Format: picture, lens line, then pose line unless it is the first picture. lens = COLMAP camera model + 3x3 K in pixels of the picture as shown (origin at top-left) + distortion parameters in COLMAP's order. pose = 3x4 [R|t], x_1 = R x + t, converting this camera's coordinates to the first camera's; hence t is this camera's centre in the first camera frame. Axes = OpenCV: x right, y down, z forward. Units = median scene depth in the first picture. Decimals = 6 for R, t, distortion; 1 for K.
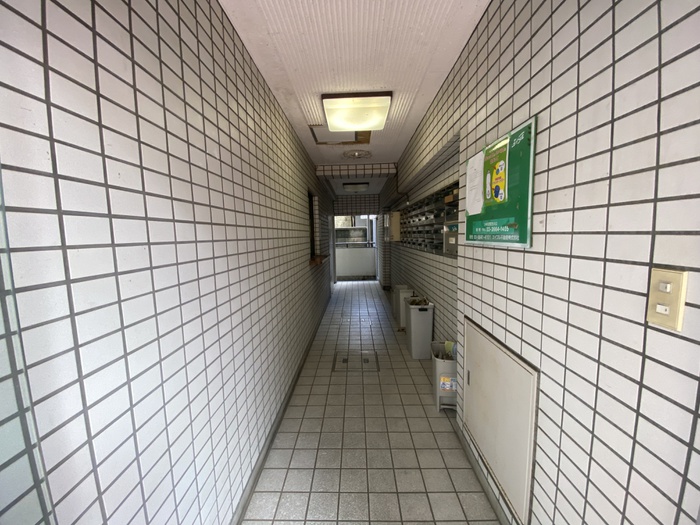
lens RADIAL K [[284.3, 0, 348.4], [0, 284.3, 263.8], [0, 0, 1]] dist [0.016035, -0.019096]
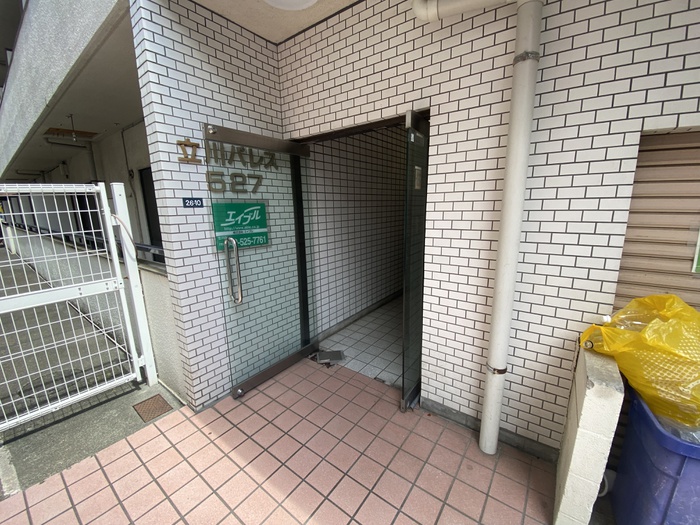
lens RADIAL K [[284.3, 0, 348.4], [0, 284.3, 263.8], [0, 0, 1]] dist [0.016035, -0.019096]
pose [[0.818590, 0.125858, -0.560419, 1.182921], [-0.059608, 0.989044, 0.135049, 0.101975], [0.571276, -0.077144, 0.817124, -1.429865]]
